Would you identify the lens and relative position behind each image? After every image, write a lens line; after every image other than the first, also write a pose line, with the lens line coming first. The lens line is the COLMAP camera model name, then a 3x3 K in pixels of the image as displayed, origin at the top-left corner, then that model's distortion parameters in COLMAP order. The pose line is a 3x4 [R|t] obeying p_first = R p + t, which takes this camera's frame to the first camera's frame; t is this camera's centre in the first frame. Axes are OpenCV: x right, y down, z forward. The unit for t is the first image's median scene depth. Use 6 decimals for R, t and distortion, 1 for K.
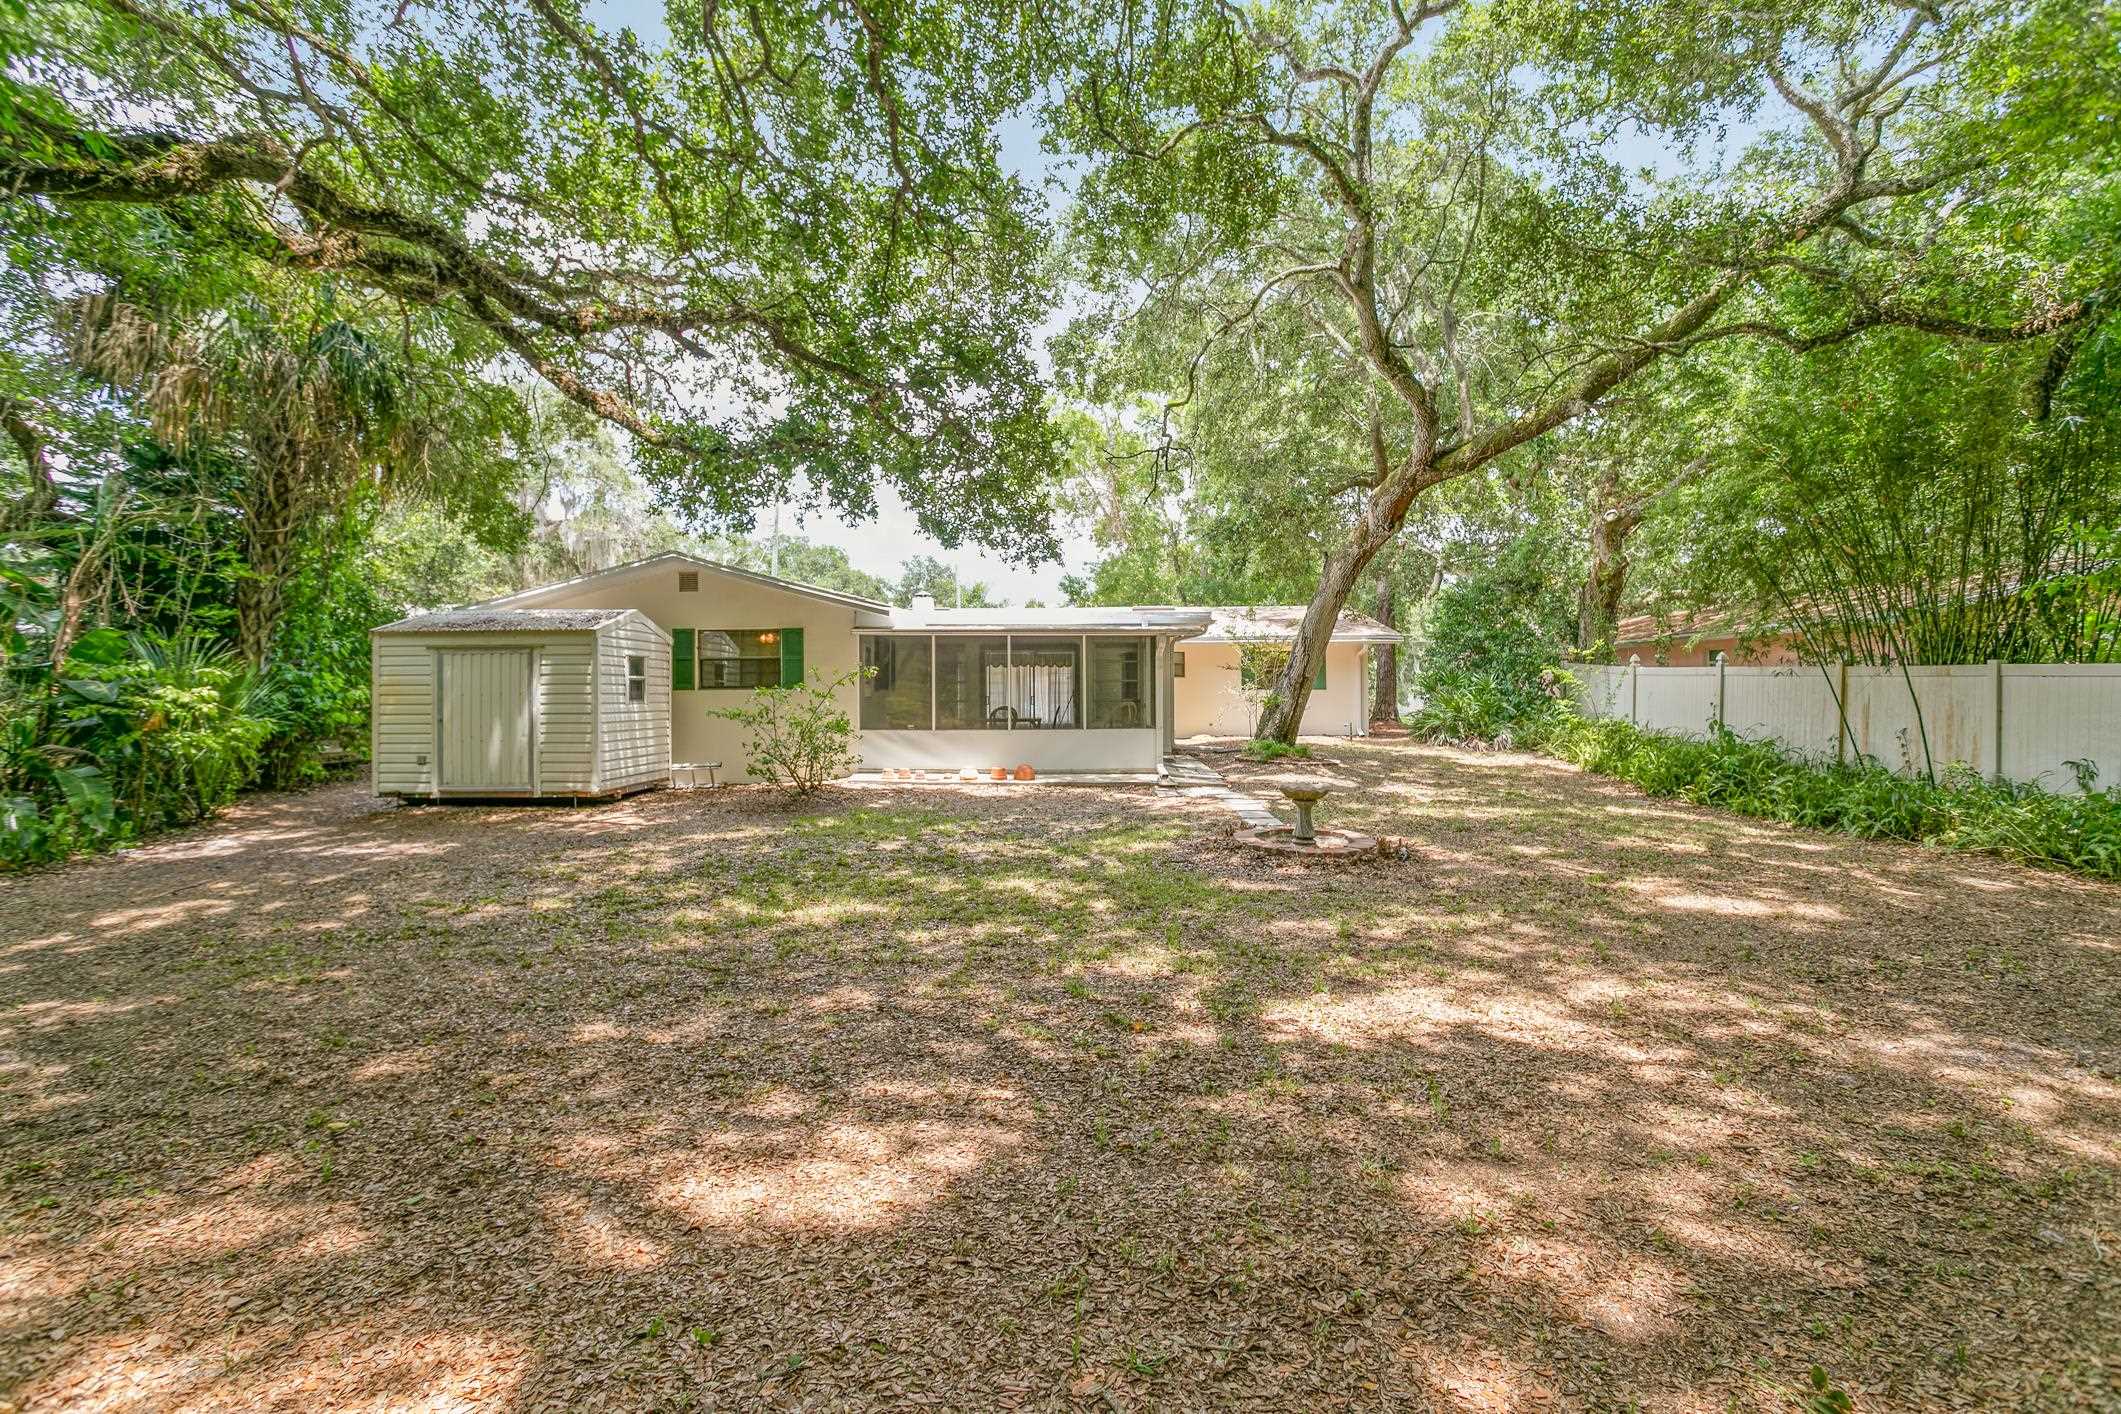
lens RADIAL K [[1020.6, 0, 1048.4], [0, 1020.6, 706.1], [0, 0, 1]] dist [0.000217, 0.000124]
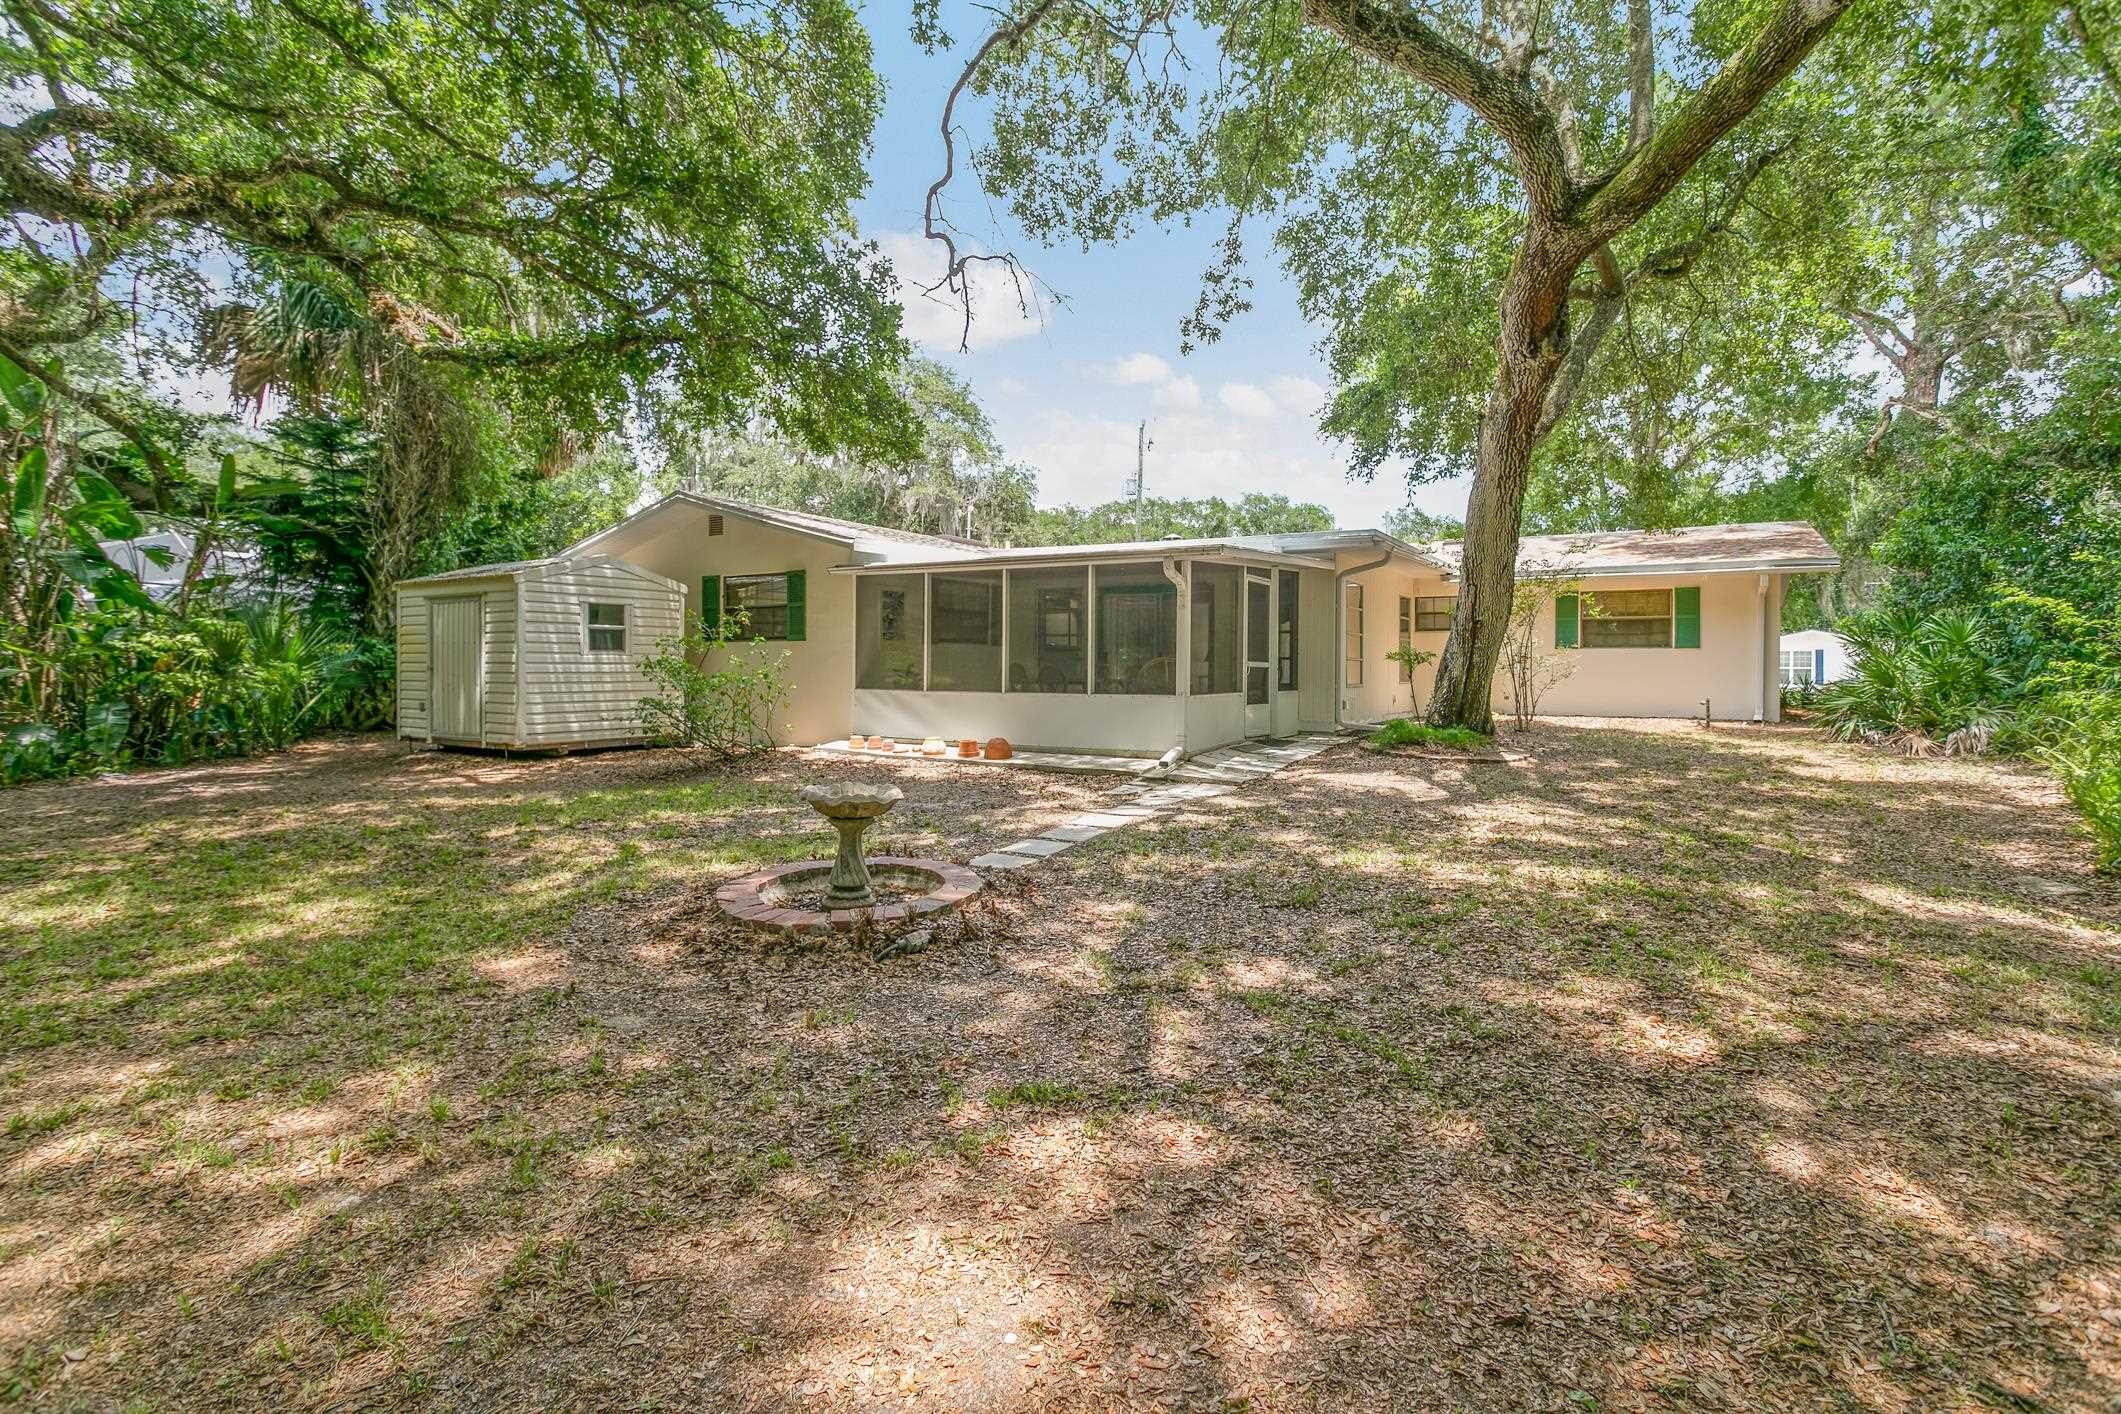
lens RADIAL K [[1011.3, 0, 1061.8], [0, 1011.3, 696.0], [0, 0, 1]] dist [0.002359, 0.000246]
pose [[0.860630, 0.023310, -0.508698, 0.439635], [-0.013426, 0.999643, 0.023091, 0.008837], [0.509054, -0.013043, 0.860635, 0.415519]]
